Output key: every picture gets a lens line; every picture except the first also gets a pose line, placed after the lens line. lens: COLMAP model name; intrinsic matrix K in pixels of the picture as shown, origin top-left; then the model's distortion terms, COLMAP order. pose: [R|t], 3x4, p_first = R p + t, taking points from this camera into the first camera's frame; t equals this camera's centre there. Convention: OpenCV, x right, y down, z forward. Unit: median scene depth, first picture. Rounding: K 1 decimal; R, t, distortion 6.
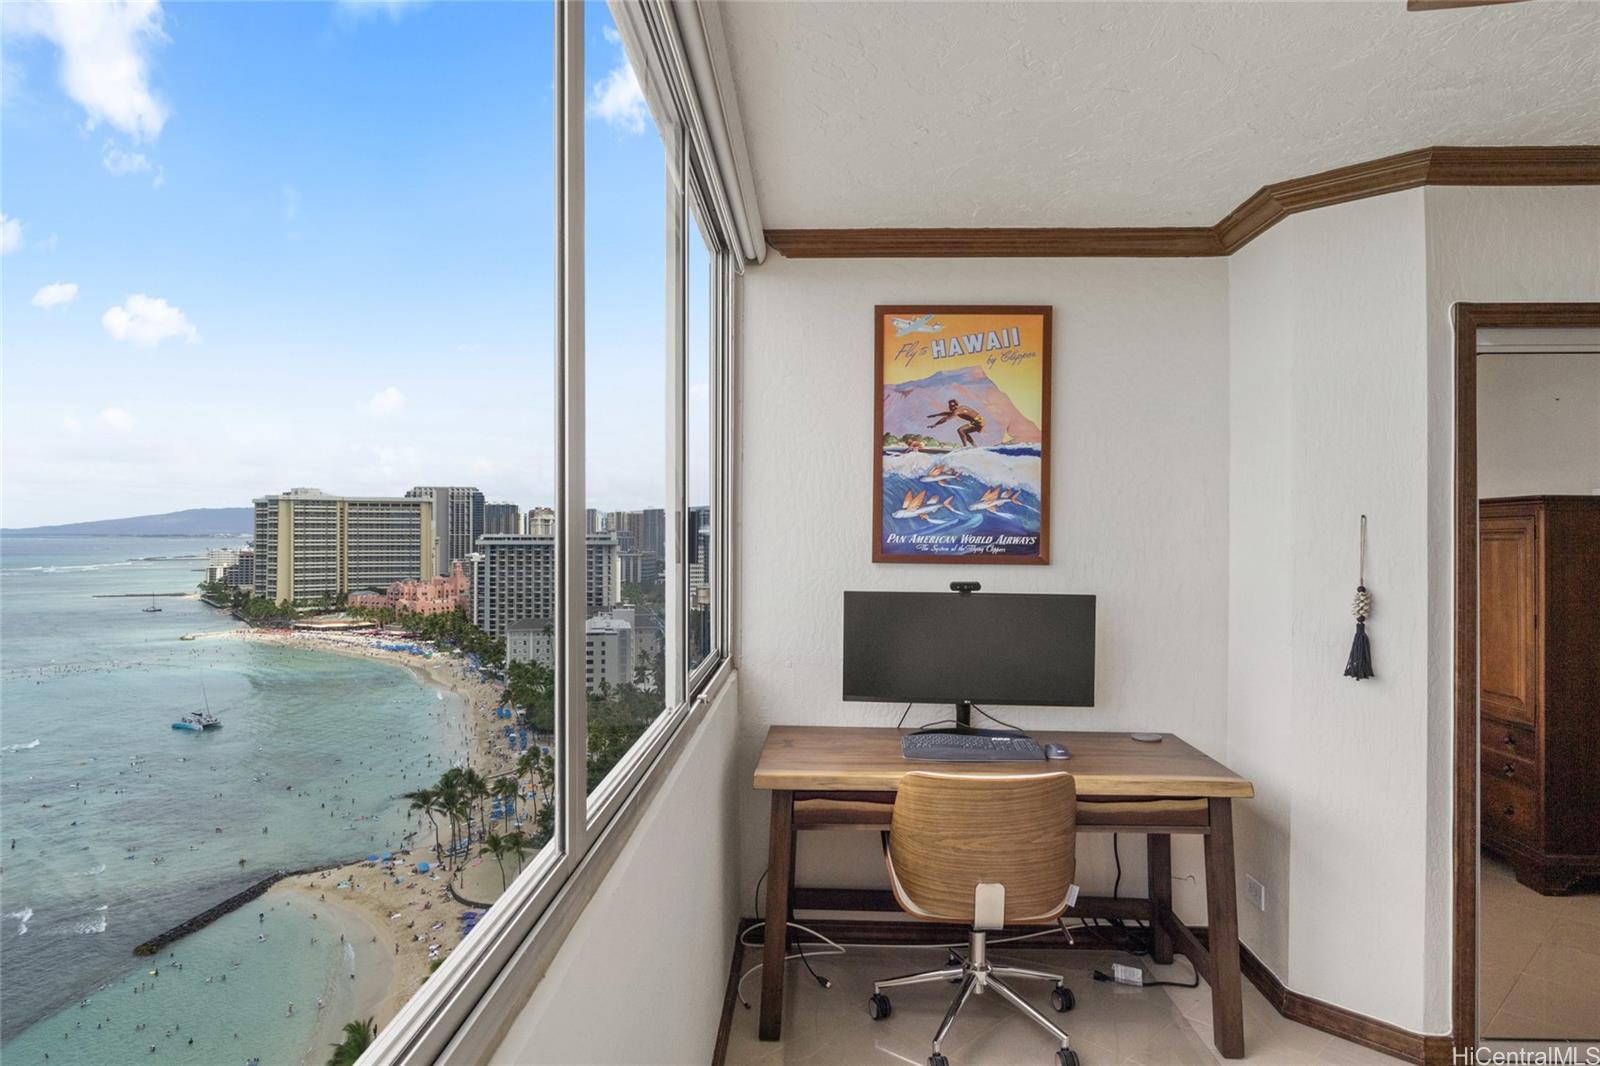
lens RADIAL K [[948.7, 0, 797.6], [0, 948.7, 529.7], [0, 0, 1]] dist [-0.003139, 0.000906]
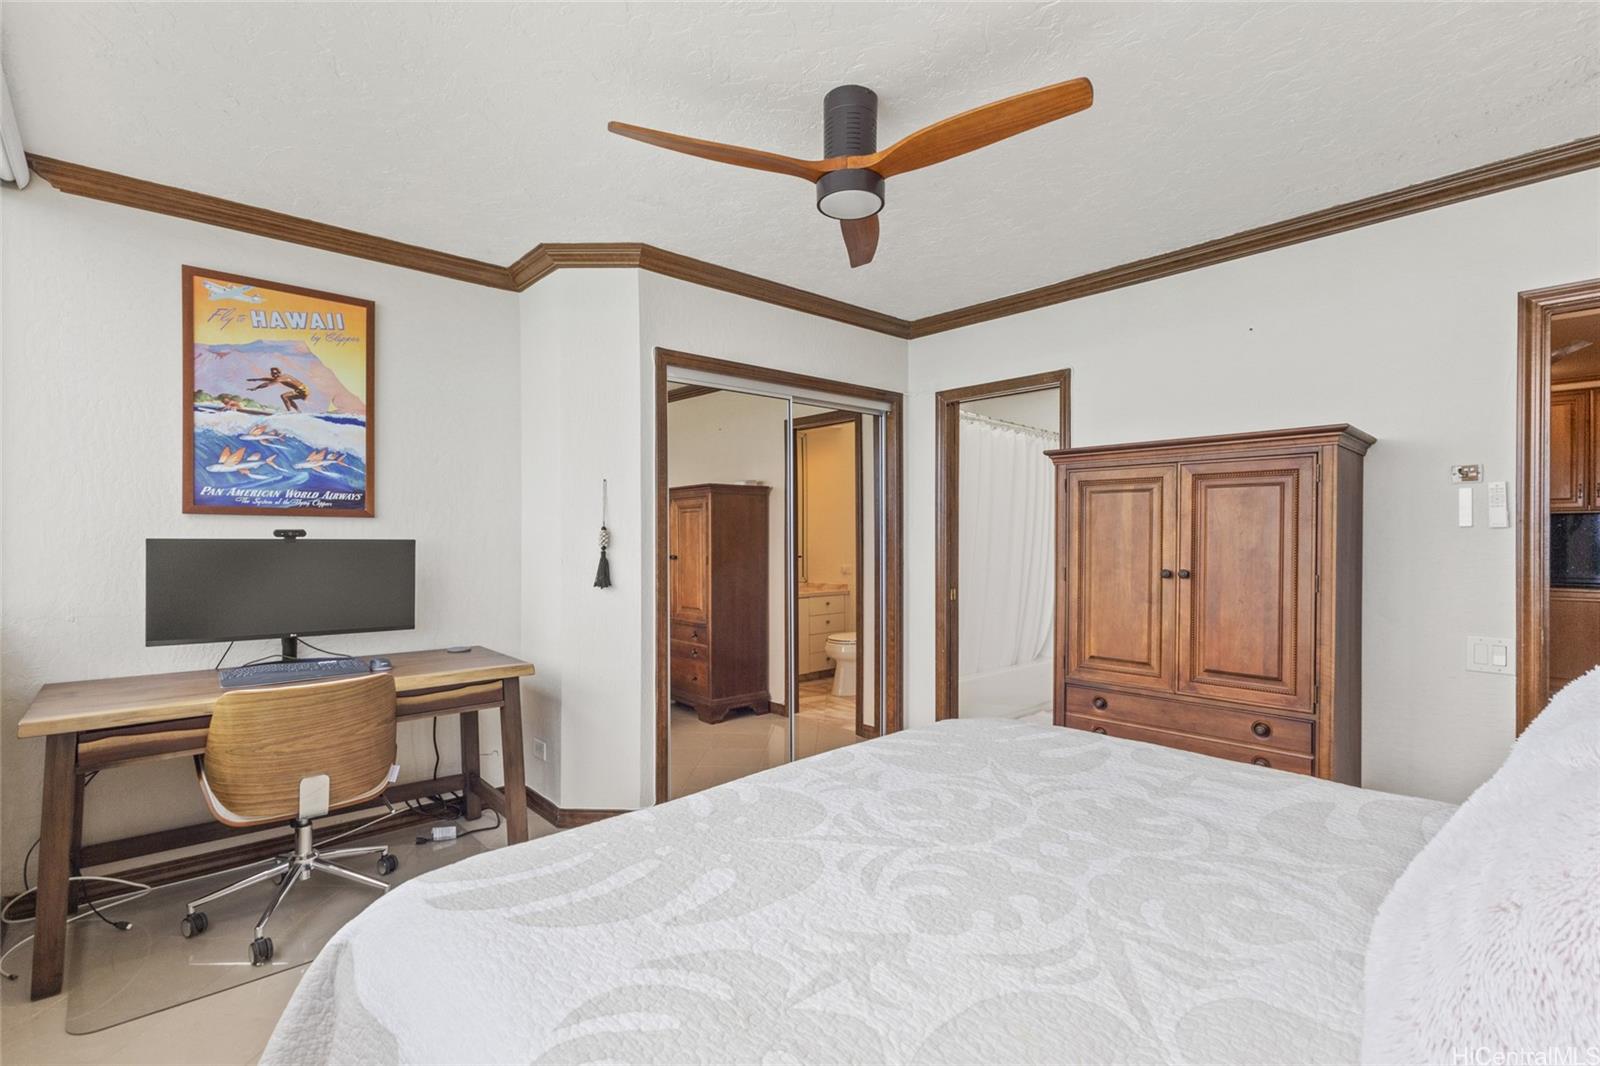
lens RADIAL K [[740.4, 0, 800.8], [0, 740.4, 540.3], [0, 0, 1]] dist [0.005285, -0.000570]
pose [[0.721327, -0.010404, 0.692516, 0.003615], [0.000361, 0.999893, 0.014647, 0.052593], [-0.692594, -0.010315, 0.721254, -0.054837]]
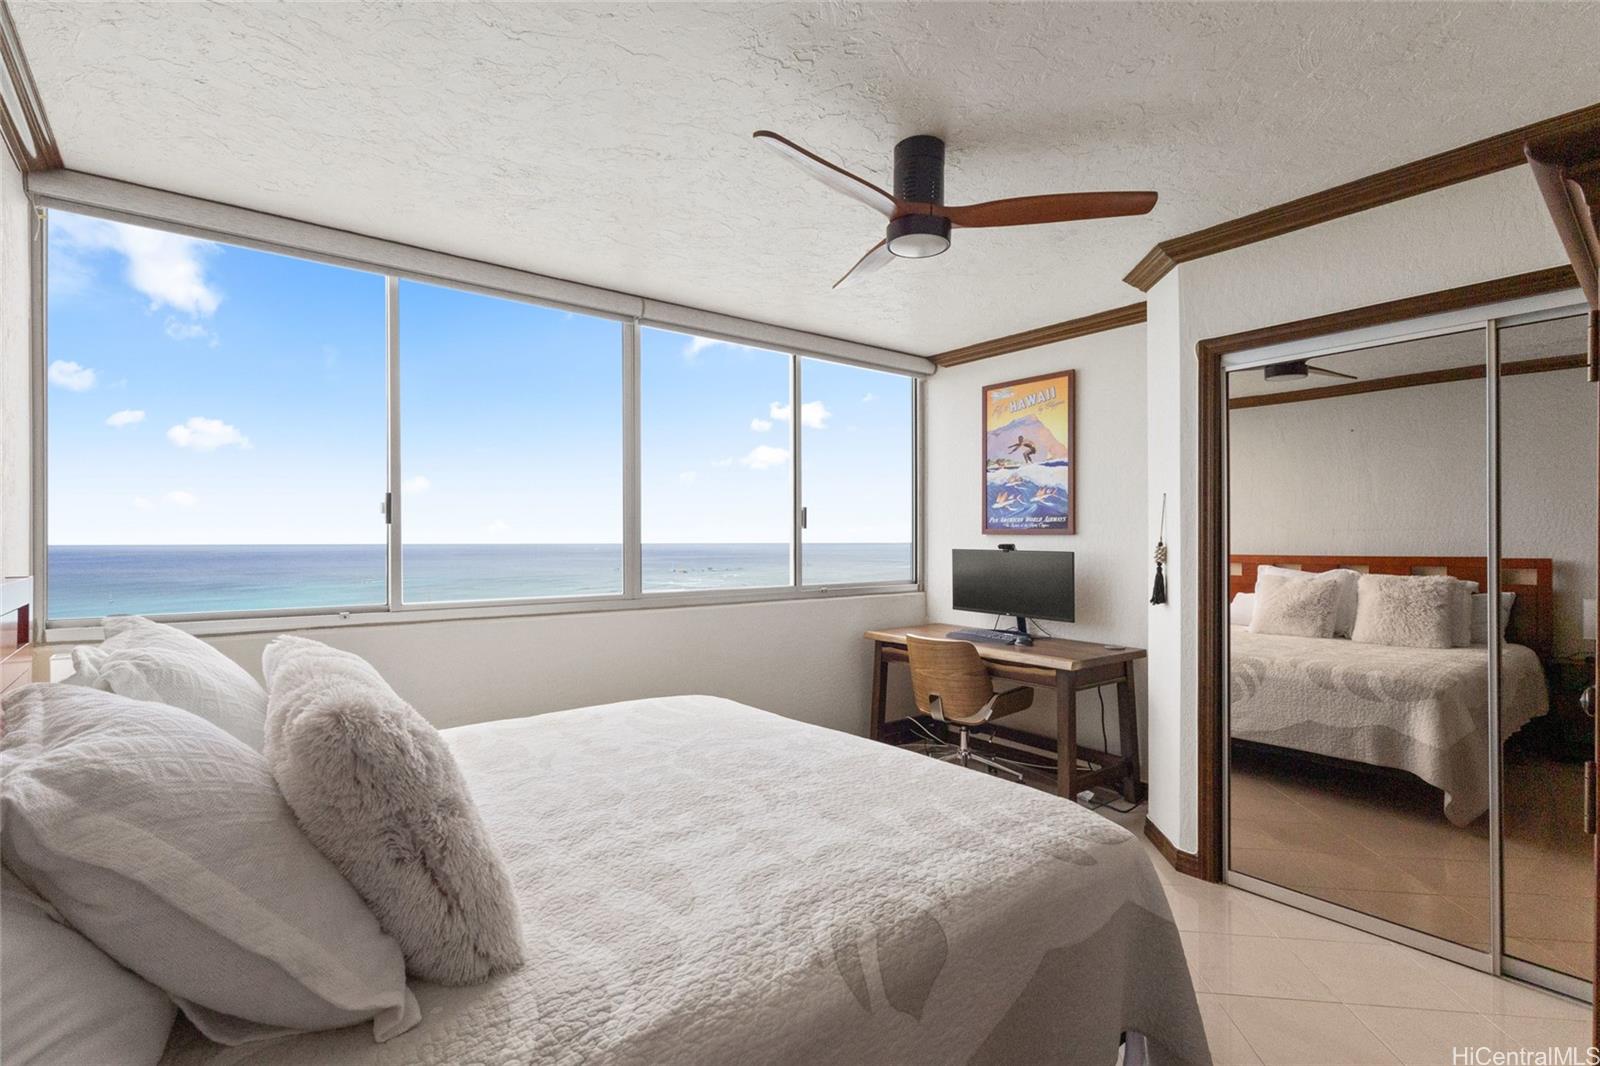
lens RADIAL K [[740.4, 0, 794.2], [0, 740.4, 542.0], [0, 0, 1]] dist [0.005285, -0.000570]
pose [[0.644087, 0.000061, -0.764952, 0.905314], [0.003432, 0.999990, 0.002969, 0.044372], [0.764945, -0.004537, 0.644080, -0.143623]]
